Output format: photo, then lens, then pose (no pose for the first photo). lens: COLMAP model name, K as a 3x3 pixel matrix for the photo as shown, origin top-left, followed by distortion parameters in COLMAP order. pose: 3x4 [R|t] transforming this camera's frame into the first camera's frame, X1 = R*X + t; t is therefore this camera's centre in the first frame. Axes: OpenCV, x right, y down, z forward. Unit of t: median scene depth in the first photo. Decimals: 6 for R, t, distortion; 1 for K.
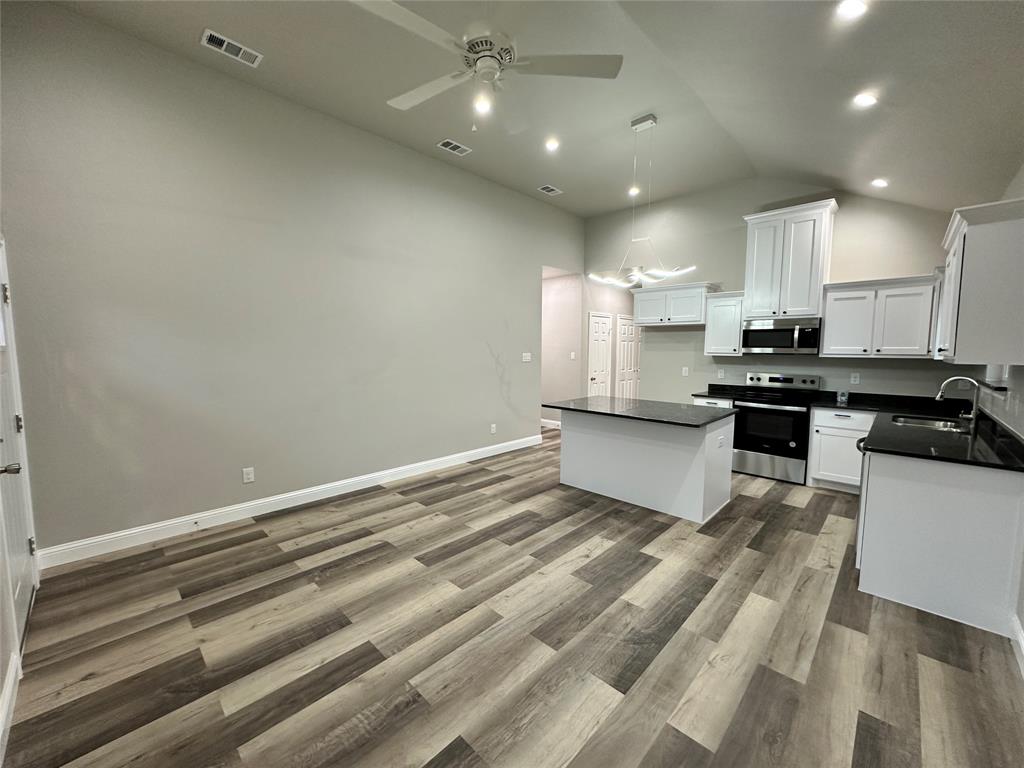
lens RADIAL K [[409.2, 0, 508.1], [0, 409.2, 382.5], [0, 0, 1]] dist [-0.004061, -0.000122]
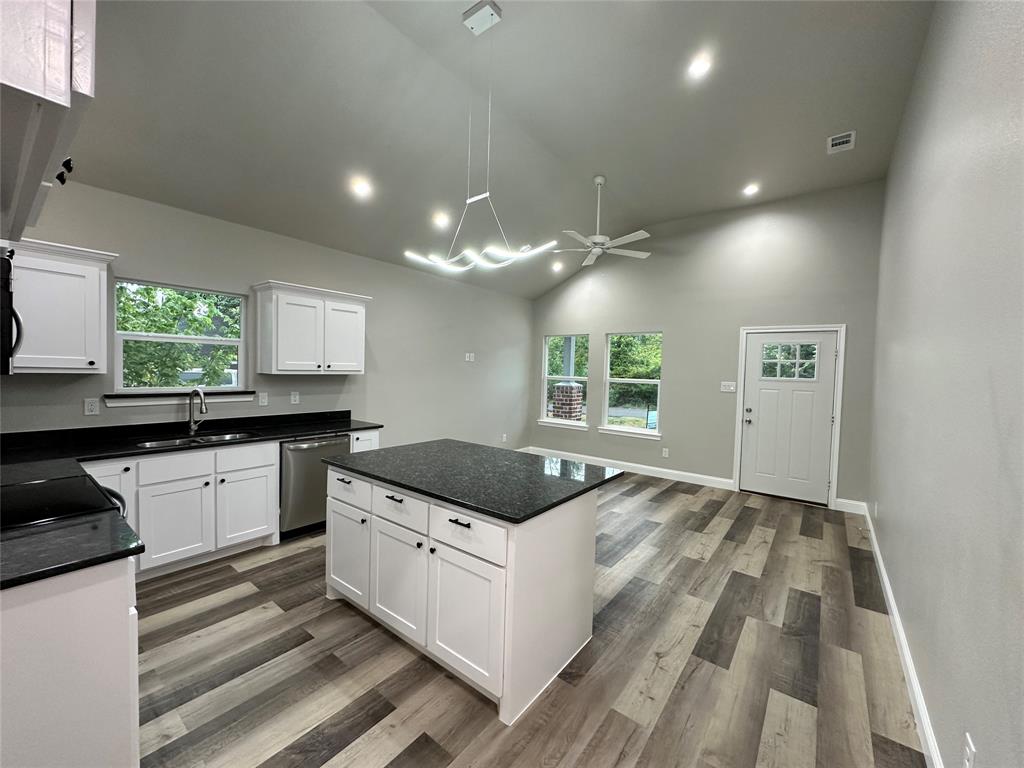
lens RADIAL K [[409.2, 0, 513.9], [0, 409.2, 383.3], [0, 0, 1]] dist [-0.004061, -0.000122]
pose [[-0.992211, -0.028424, -0.121279, 0.404342], [-0.042810, 0.992124, 0.117713, -0.172396], [0.116977, 0.121988, -0.985614, 1.980590]]
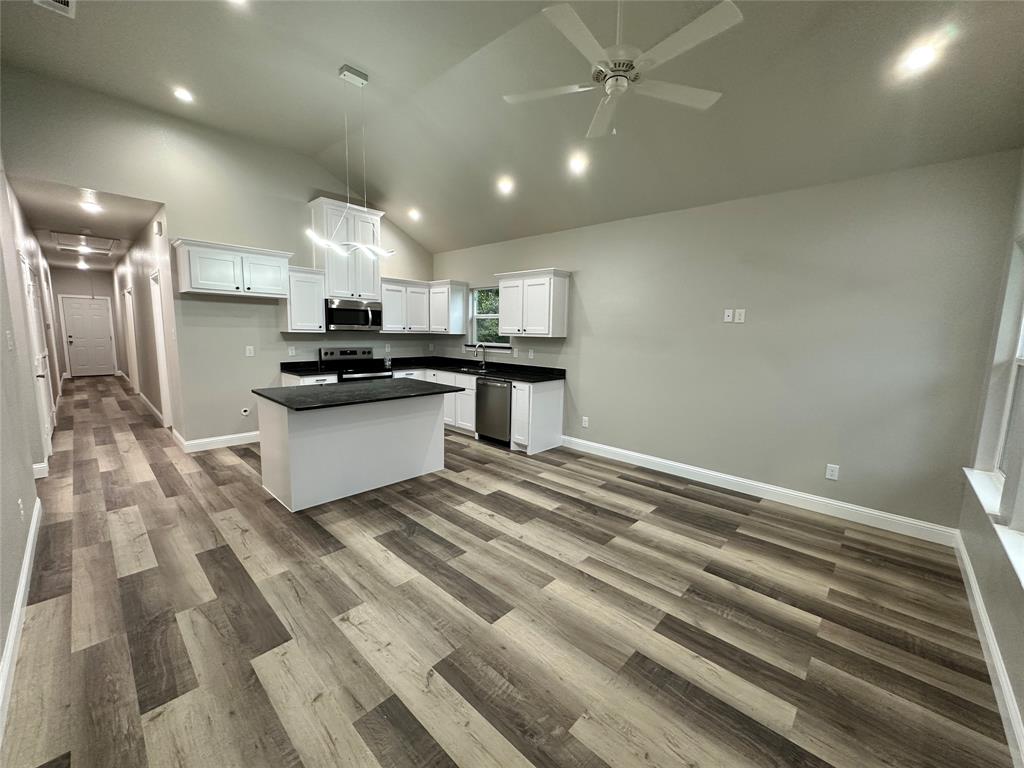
lens RADIAL K [[409.2, 0, 513.5], [0, 409.2, 385.0], [0, 0, 1]] dist [-0.004061, -0.000122]
pose [[-0.021280, -0.141126, 0.989763, -0.771030], [0.064354, 0.987741, 0.142221, -0.077110], [-0.997700, 0.066722, -0.011937, 0.818141]]
